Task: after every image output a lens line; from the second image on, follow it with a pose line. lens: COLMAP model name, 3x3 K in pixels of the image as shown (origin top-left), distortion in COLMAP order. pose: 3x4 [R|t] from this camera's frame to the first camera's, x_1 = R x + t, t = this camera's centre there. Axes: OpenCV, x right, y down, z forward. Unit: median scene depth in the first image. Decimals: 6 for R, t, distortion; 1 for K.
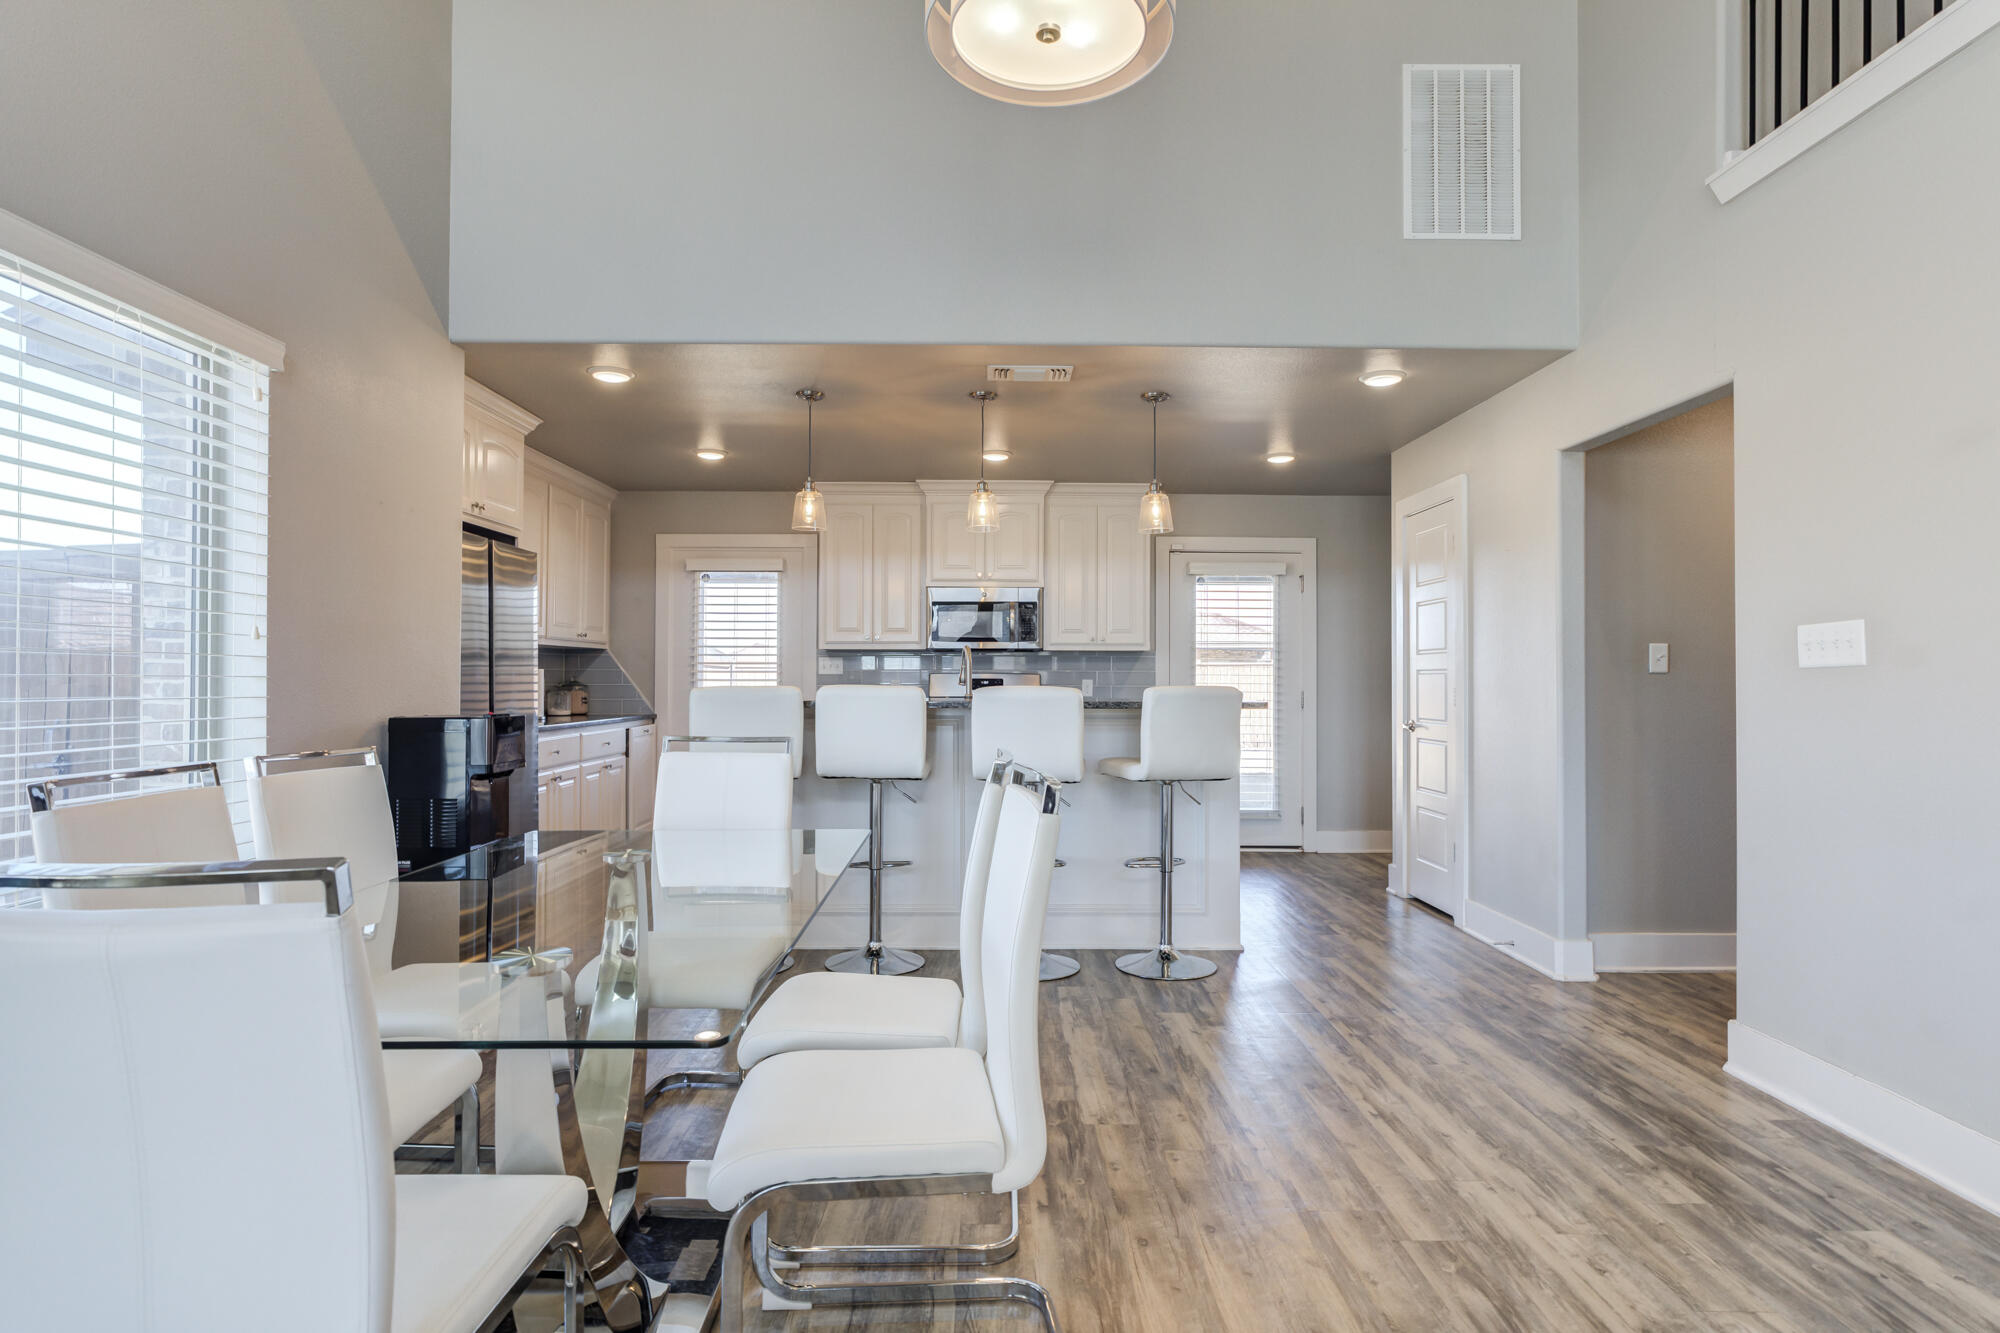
lens RADIAL K [[1031.4, 0, 997.4], [0, 1031.4, 658.1], [0, 0, 1]] dist [-0.002288, 0.006764]
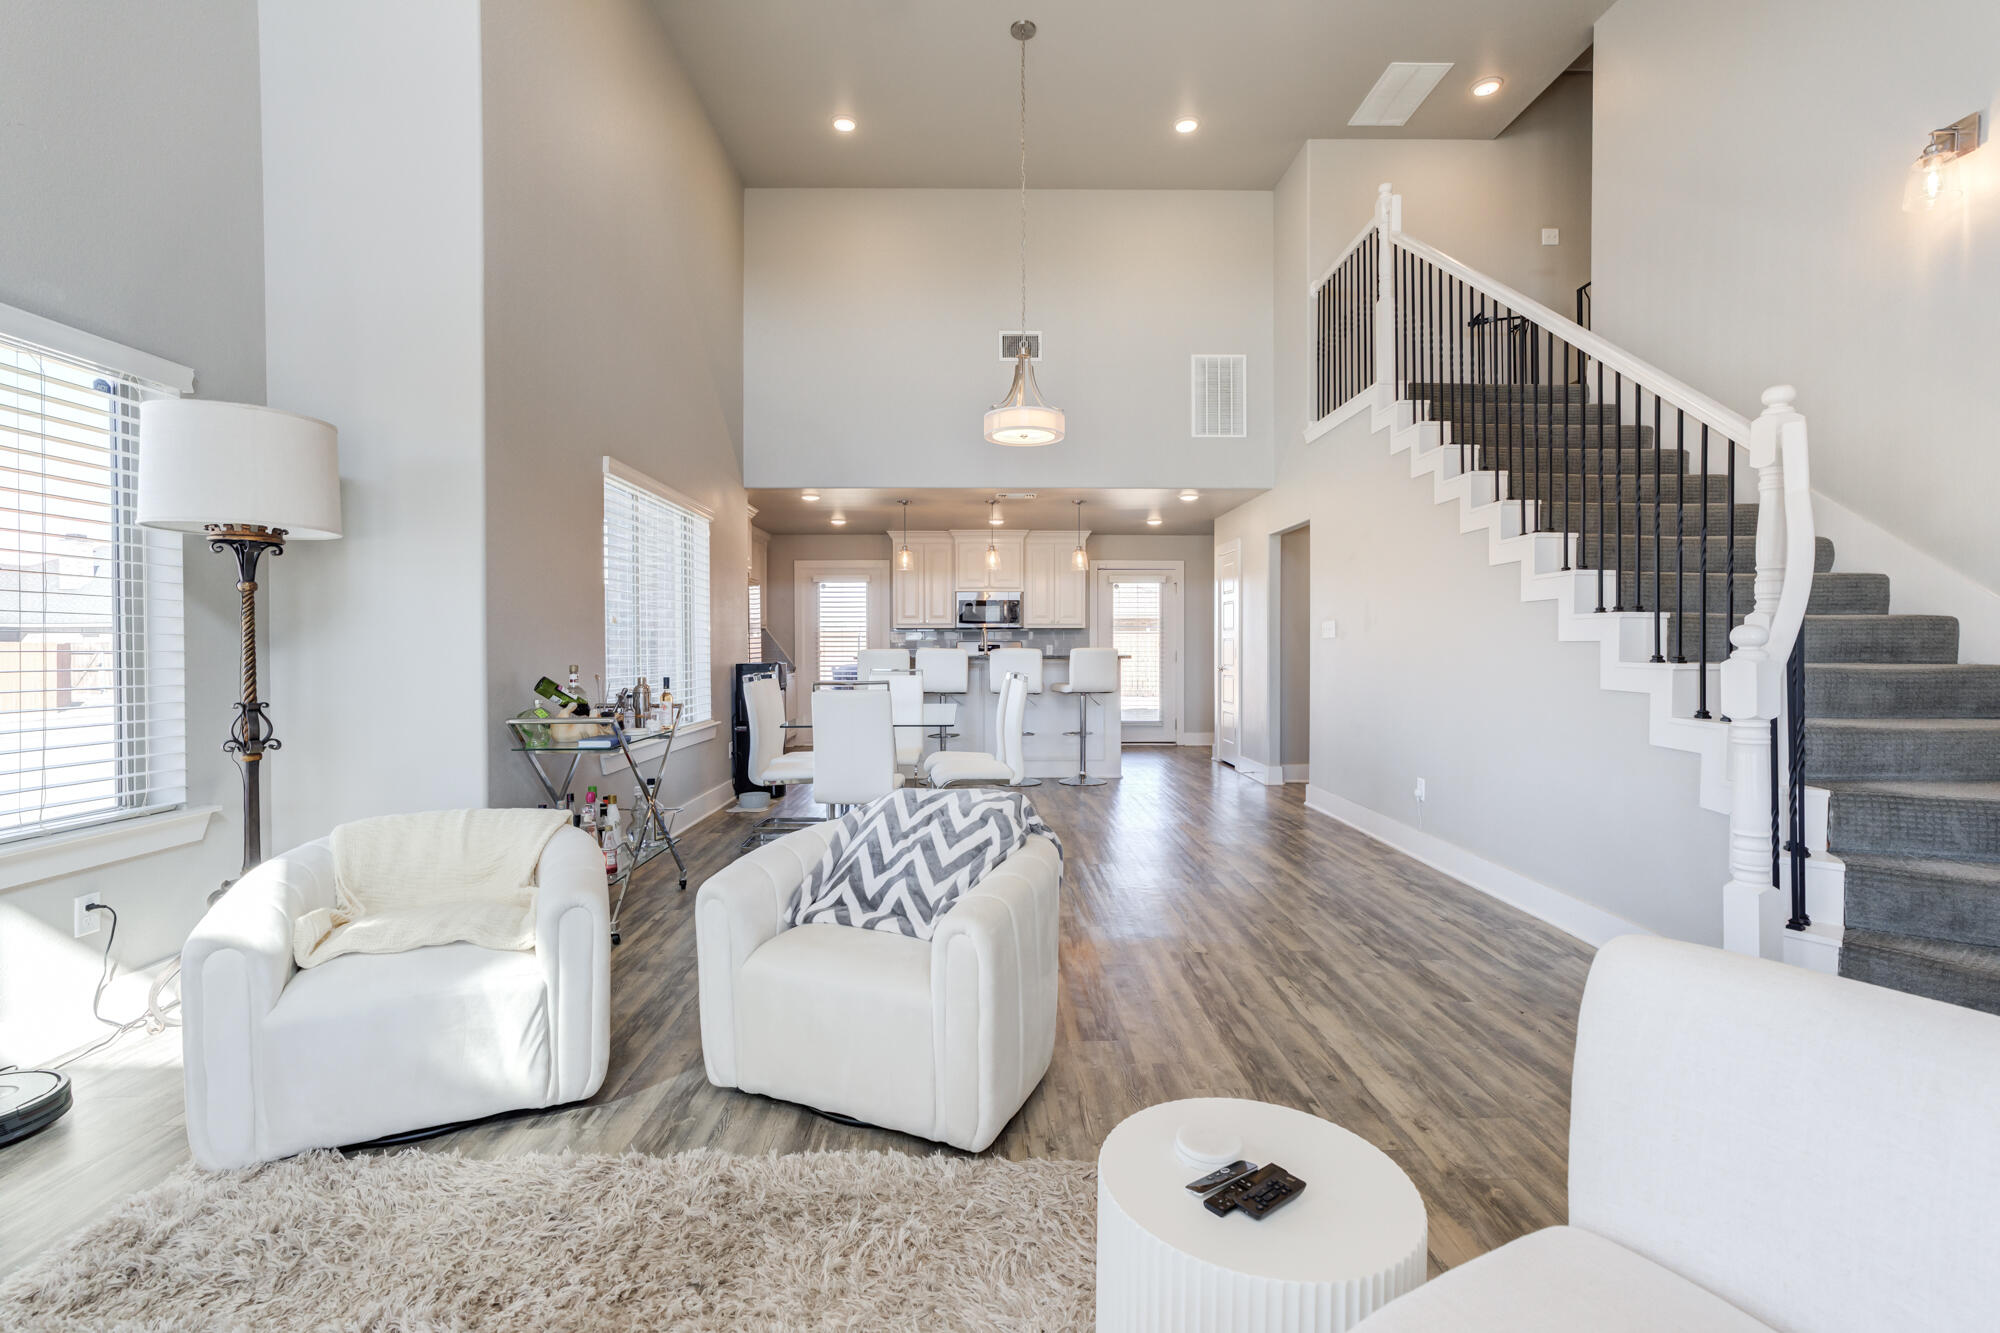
lens RADIAL K [[905.5, 0, 993.5], [0, 905.5, 651.3], [0, 0, 1]] dist [-0.011687, 0.011370]
pose [[0.999910, -0.005723, 0.012144, -0.035378], [0.005388, 0.999610, 0.027411, -0.015638], [-0.012296, -0.027343, 0.999550, -0.767425]]
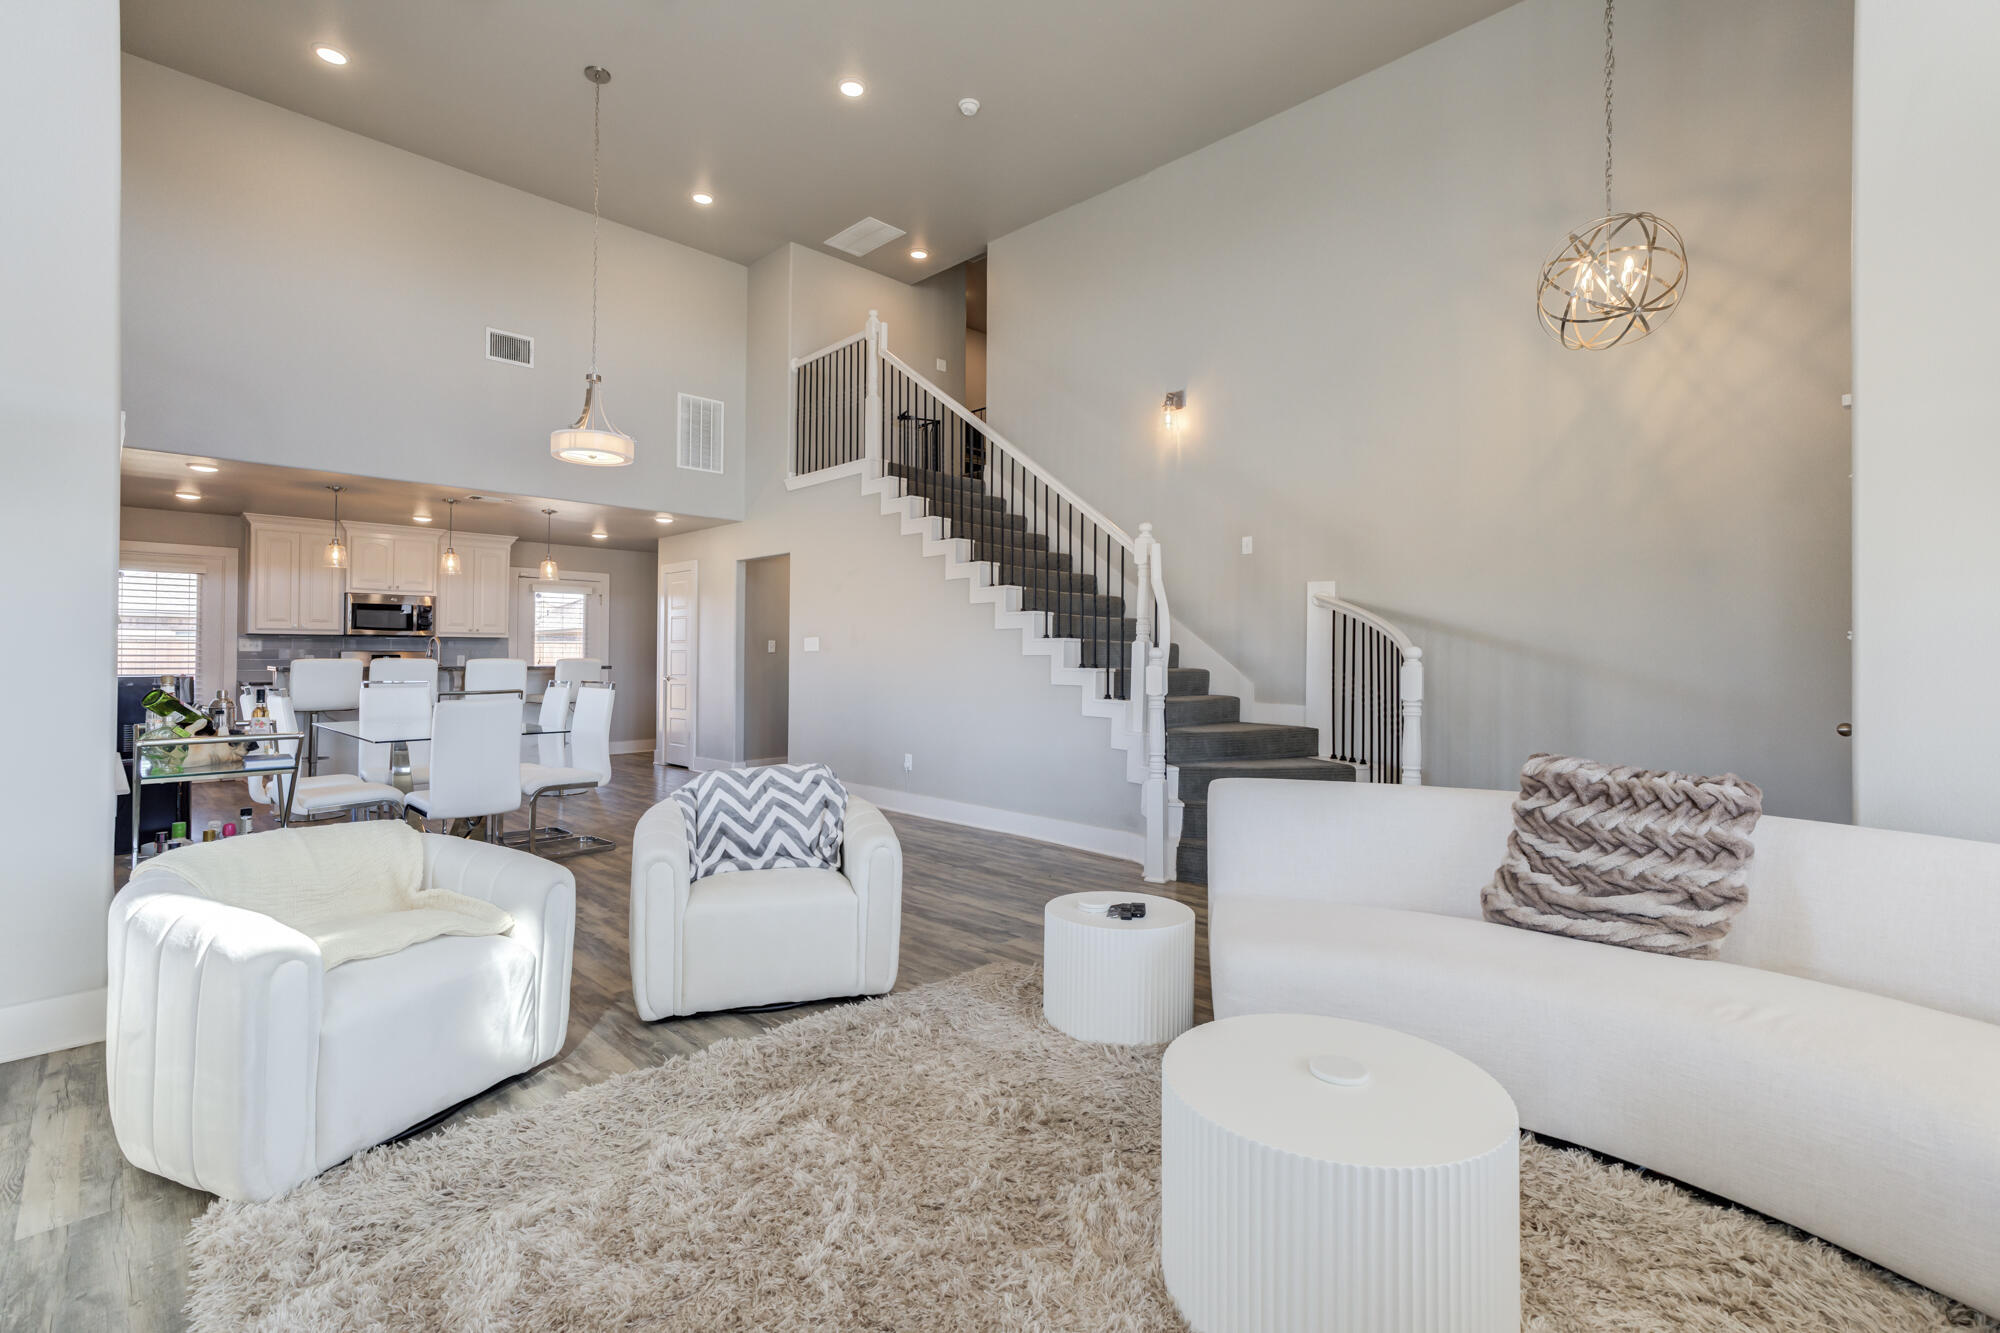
lens RADIAL K [[905.5, 0, 995.7], [0, 905.5, 652.8], [0, 0, 1]] dist [-0.011687, 0.011370]
pose [[0.714134, 0.003817, 0.699999, -0.460979], [-0.016153, 0.999809, 0.011027, -0.017069], [-0.699823, -0.019181, 0.714059, -0.861589]]
